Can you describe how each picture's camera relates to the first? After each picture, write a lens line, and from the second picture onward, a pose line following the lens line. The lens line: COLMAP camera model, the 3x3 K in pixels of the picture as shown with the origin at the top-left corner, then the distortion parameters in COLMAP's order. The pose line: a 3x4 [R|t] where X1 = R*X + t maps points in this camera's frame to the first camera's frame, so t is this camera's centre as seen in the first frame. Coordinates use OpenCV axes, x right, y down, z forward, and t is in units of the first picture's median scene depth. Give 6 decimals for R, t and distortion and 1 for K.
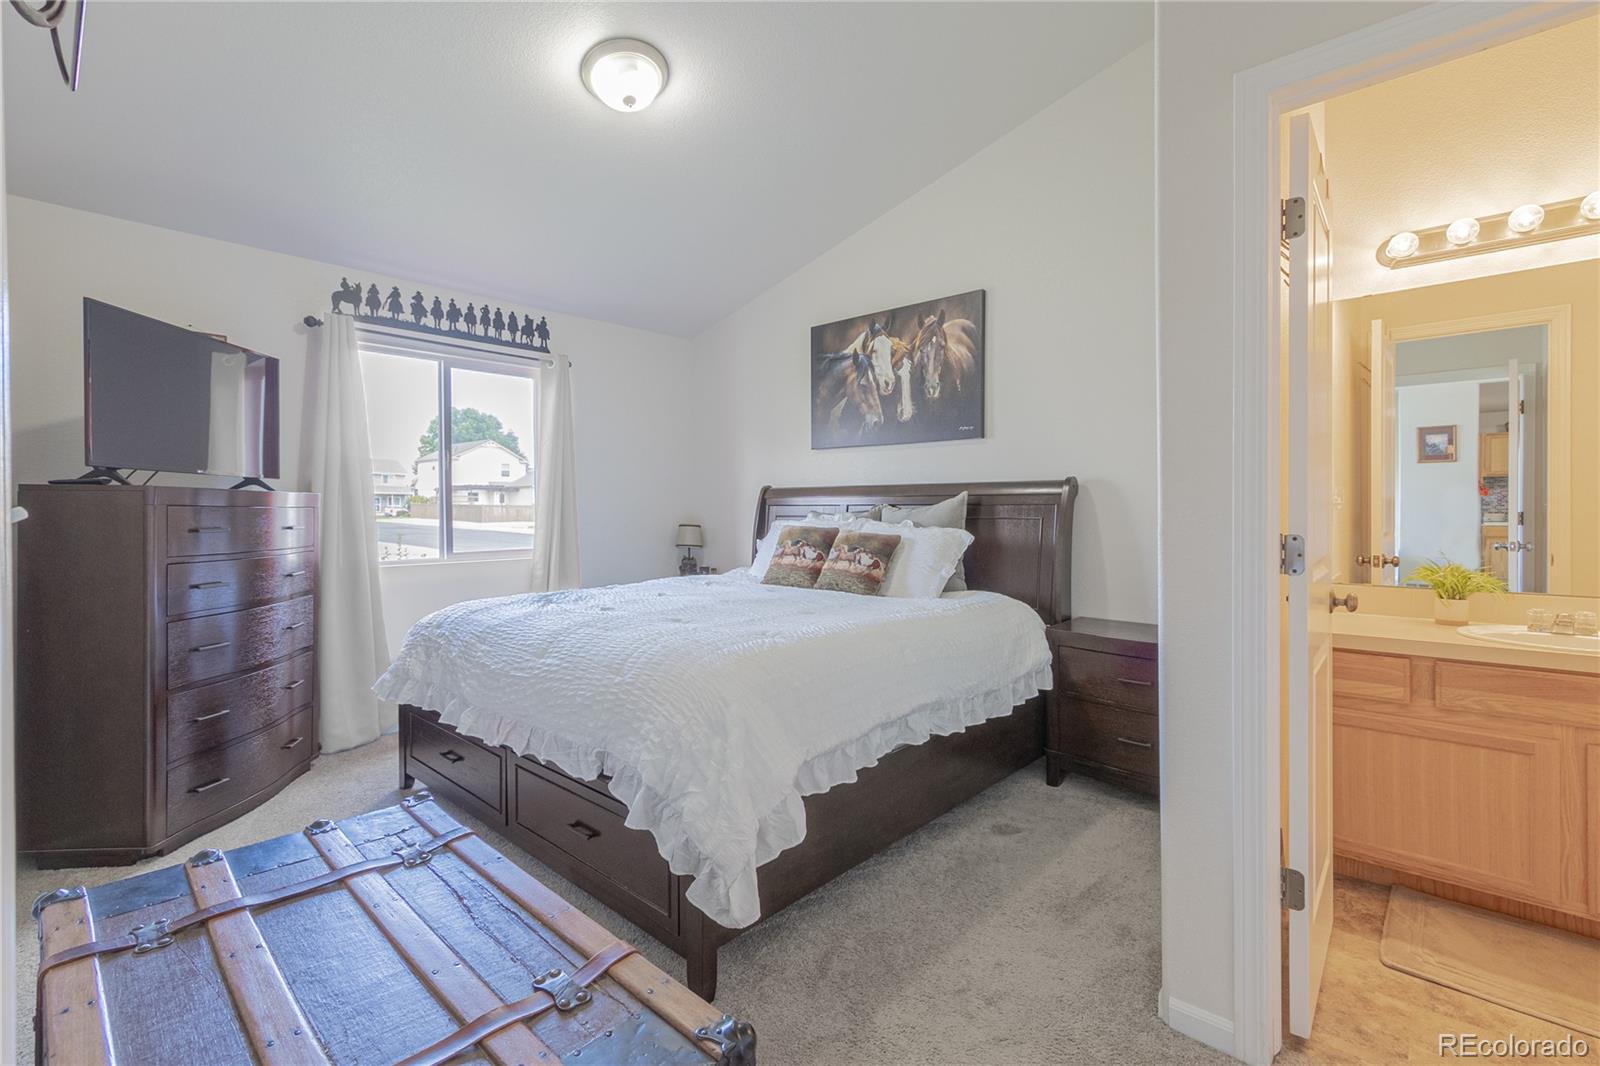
lens RADIAL K [[725.5, 0, 792.2], [0, 725.5, 521.8], [0, 0, 1]] dist [0.008044, -0.002746]
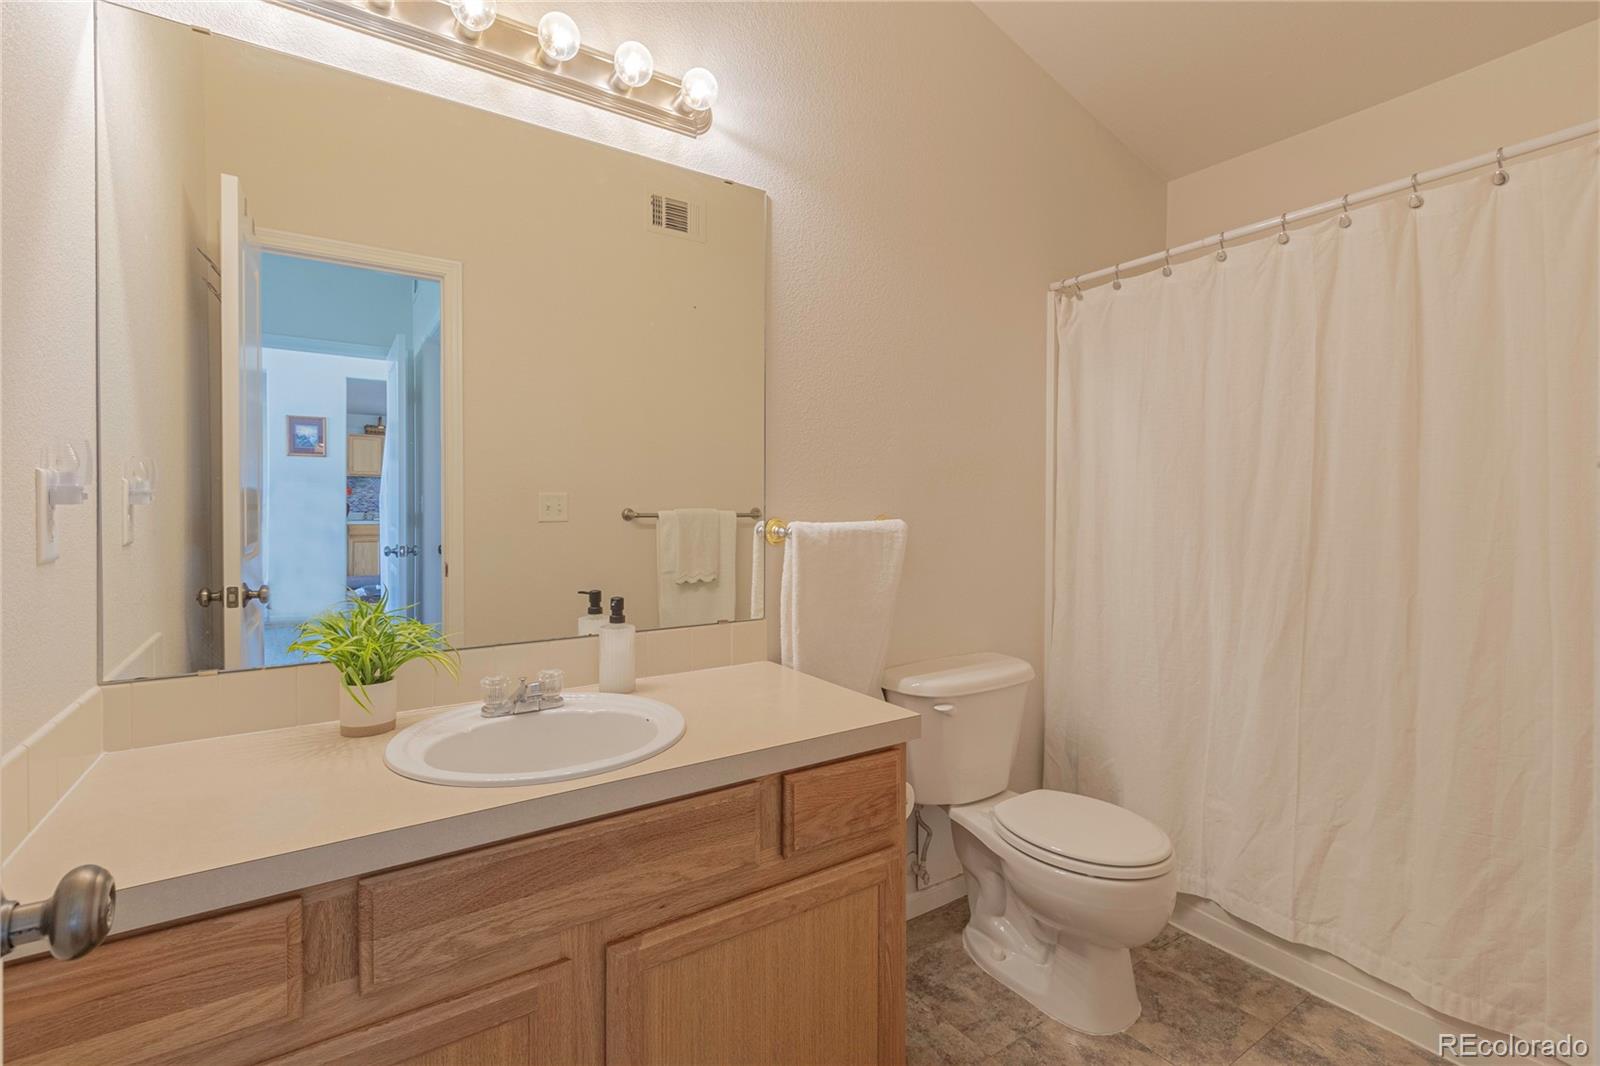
lens RADIAL K [[725.5, 0, 802.3], [0, 725.5, 516.9], [0, 0, 1]] dist [0.008044, -0.002746]
pose [[0.240227, -0.002676, 0.970713, 0.356107], [0.005918, 0.999982, 0.001292, -0.007672], [-0.970699, 0.005434, 0.240238, 0.429941]]
